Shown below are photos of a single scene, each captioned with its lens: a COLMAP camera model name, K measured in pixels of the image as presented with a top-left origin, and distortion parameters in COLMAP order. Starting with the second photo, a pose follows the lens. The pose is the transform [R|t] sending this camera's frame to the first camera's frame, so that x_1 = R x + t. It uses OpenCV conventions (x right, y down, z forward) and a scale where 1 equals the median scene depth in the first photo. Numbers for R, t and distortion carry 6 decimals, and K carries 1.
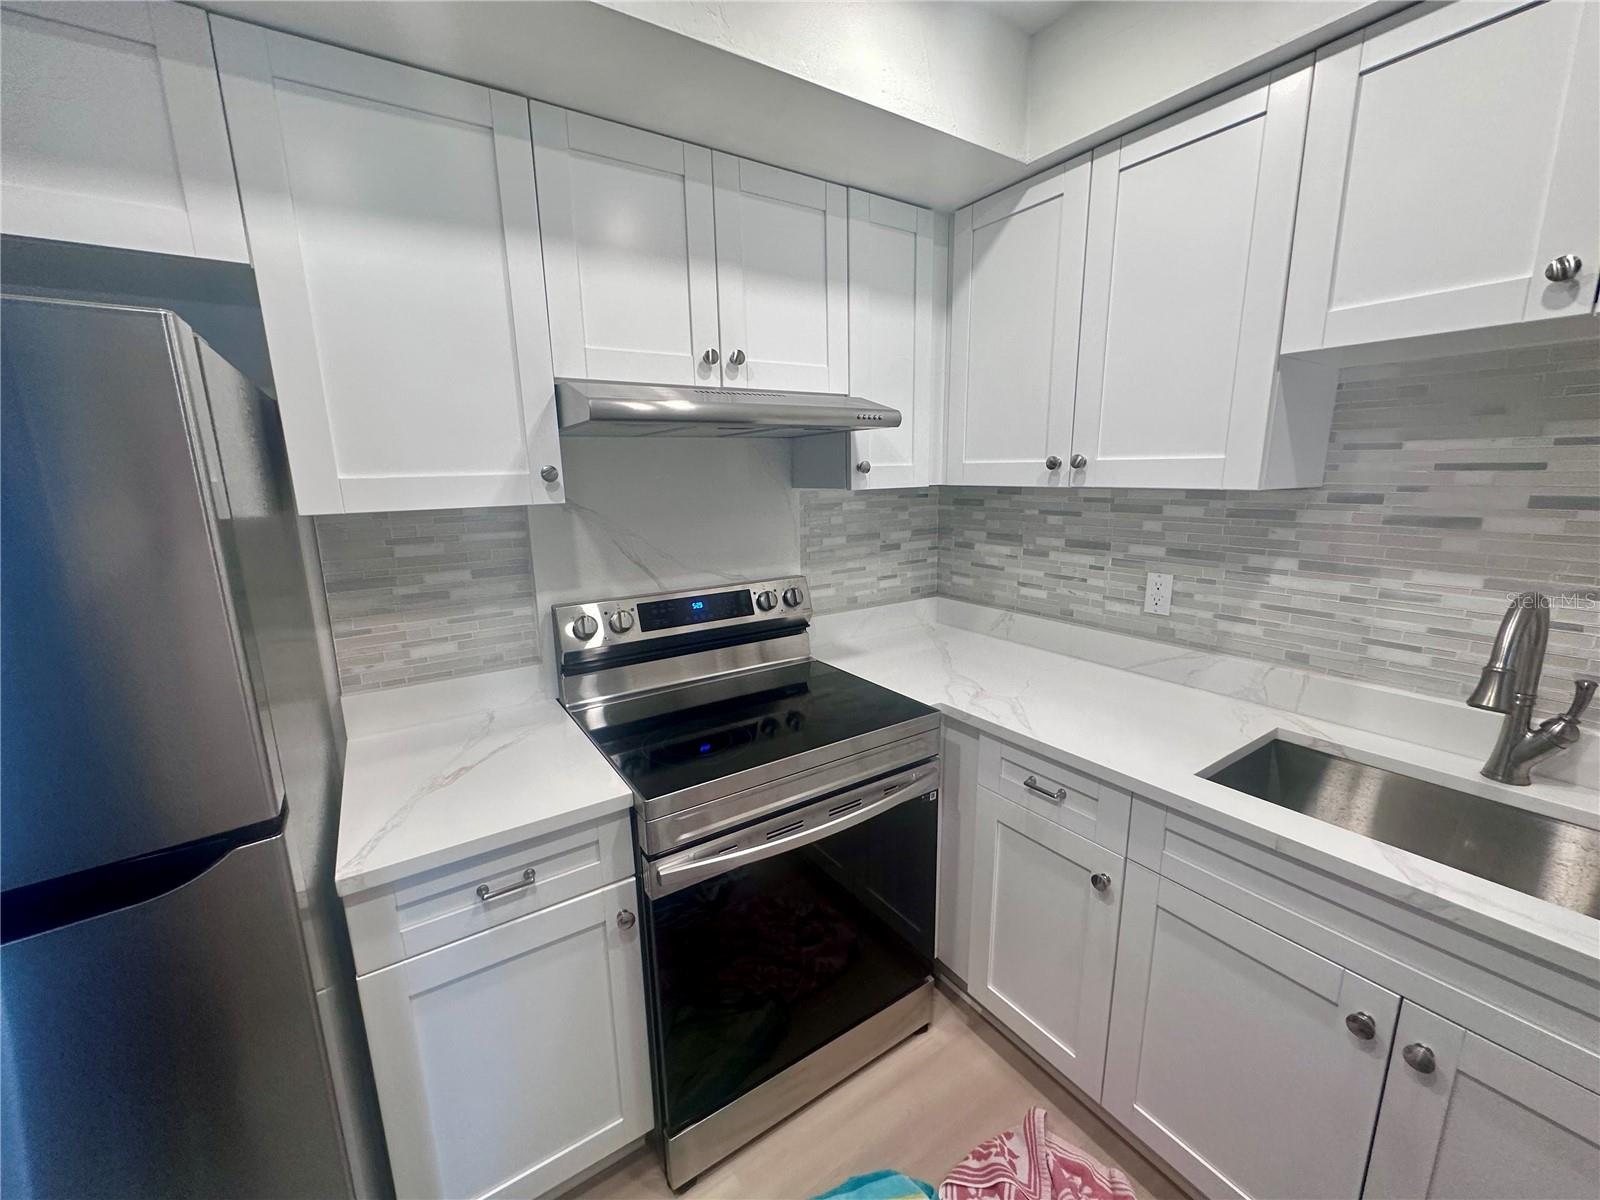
lens RADIAL K [[639.3, 0, 801.2], [0, 639.3, 601.1], [0, 0, 1]] dist [-0.003802, 0.000830]
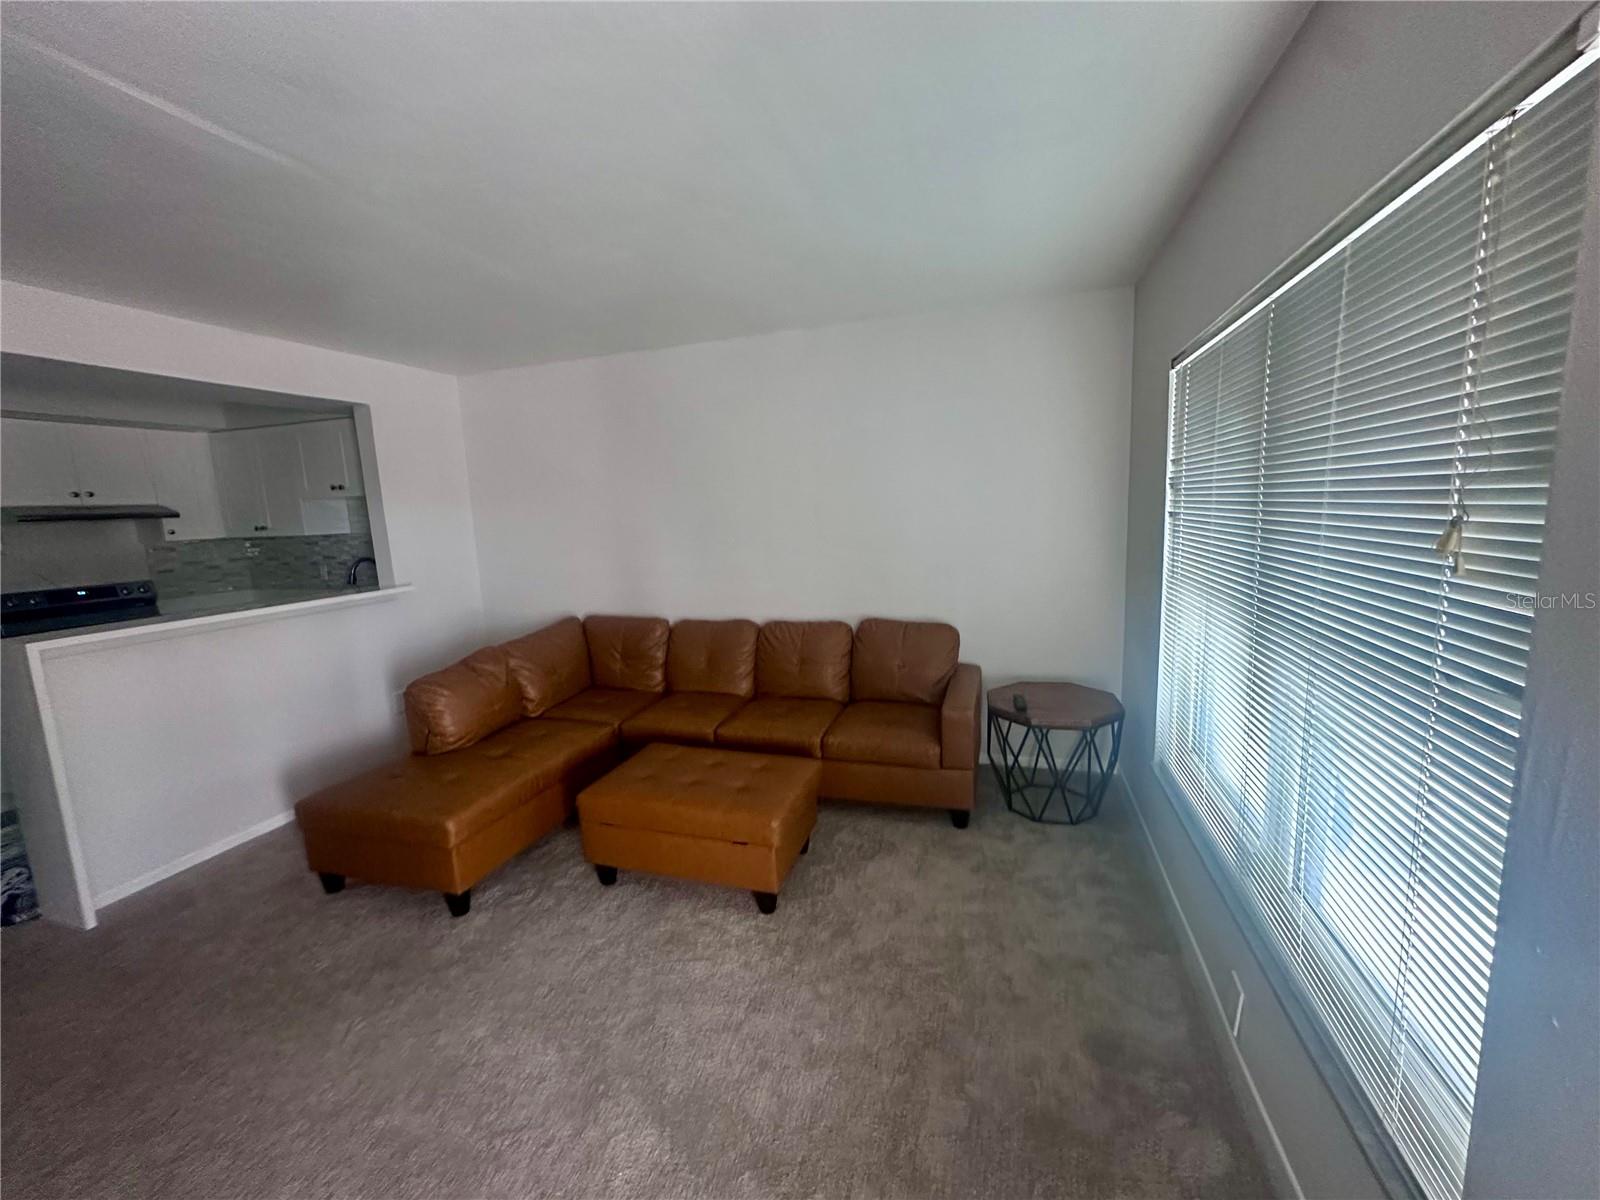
lens RADIAL K [[639.3, 0, 801.2], [0, 639.3, 601.1], [0, 0, 1]] dist [-0.003802, 0.000830]
pose [[0.788105, -0.101698, 0.607082, 0.560069], [0.148499, 0.988539, -0.027179, 0.567057], [-0.597360, 0.111571, 0.794174, -2.806054]]
